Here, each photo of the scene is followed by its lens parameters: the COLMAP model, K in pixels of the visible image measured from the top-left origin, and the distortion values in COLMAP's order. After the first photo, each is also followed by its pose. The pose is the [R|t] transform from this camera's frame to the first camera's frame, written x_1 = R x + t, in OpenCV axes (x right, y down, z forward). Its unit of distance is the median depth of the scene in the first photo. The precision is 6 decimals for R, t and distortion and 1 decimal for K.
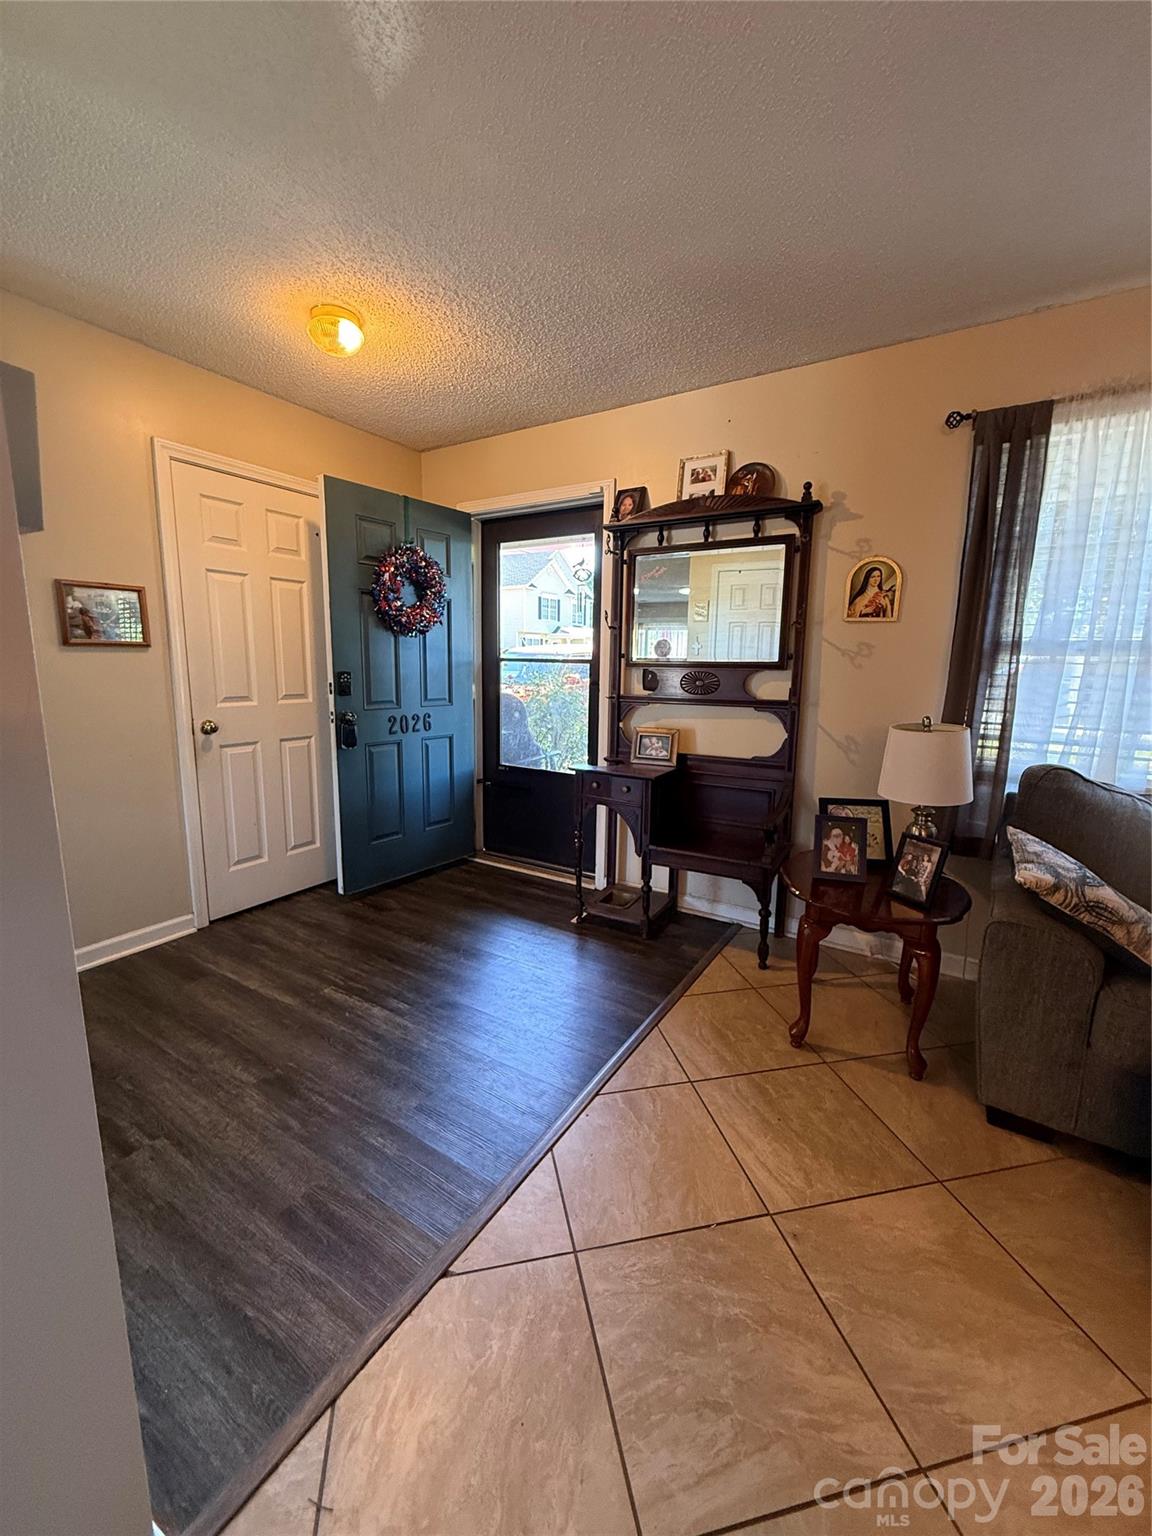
lens RADIAL K [[617.3, 0, 570.8], [0, 617.3, 762.8], [0, 0, 1]] dist [0.000924, -0.000237]
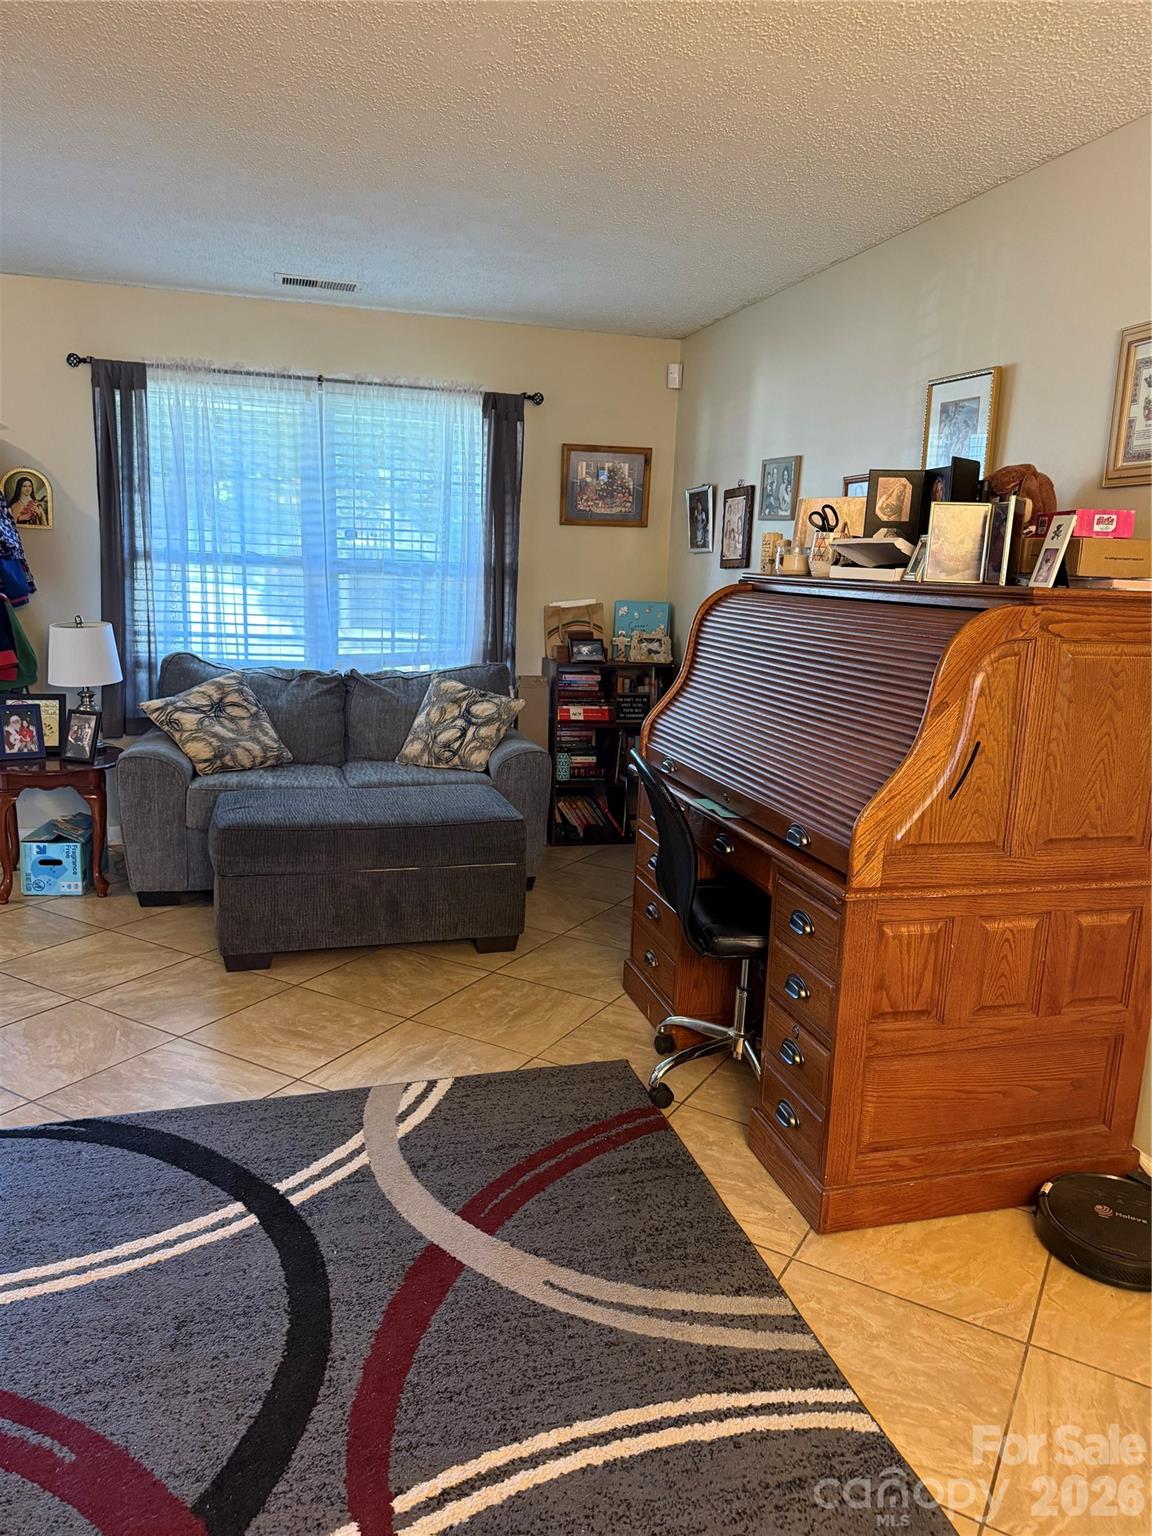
lens RADIAL K [[1080.3, 0, 576.0], [0, 1080.3, 768.0], [0, 0, 1]] dist [0.156772, -0.295548]
pose [[0.671929, -0.130669, 0.728998, -0.280904], [0.091787, 0.991417, 0.093104, 0.079490], [-0.734906, 0.004354, 0.678155, -0.862920]]
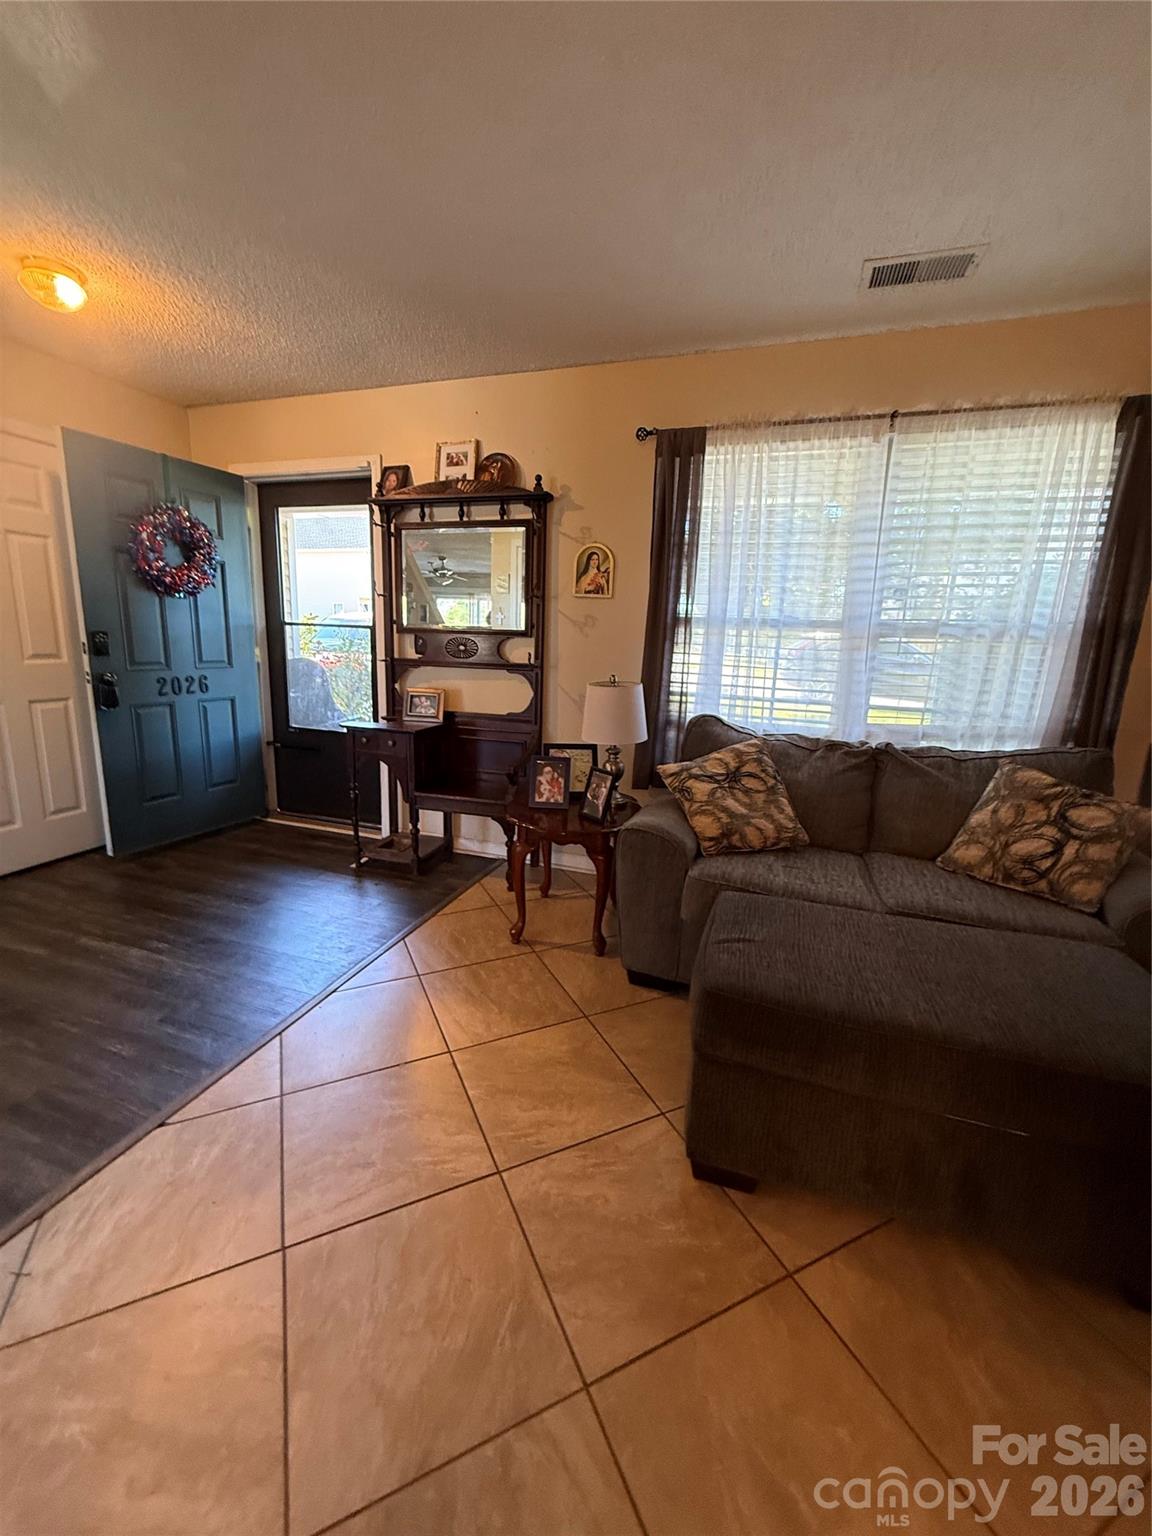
lens RADIAL K [[617.3, 0, 570.8], [0, 617.3, 762.8], [0, 0, 1]] dist [0.000924, -0.000237]
pose [[0.973275, -0.027614, 0.227976, 0.143562], [0.017141, 0.998710, 0.047791, 0.029965], [-0.229002, -0.042606, 0.972493, -0.150945]]
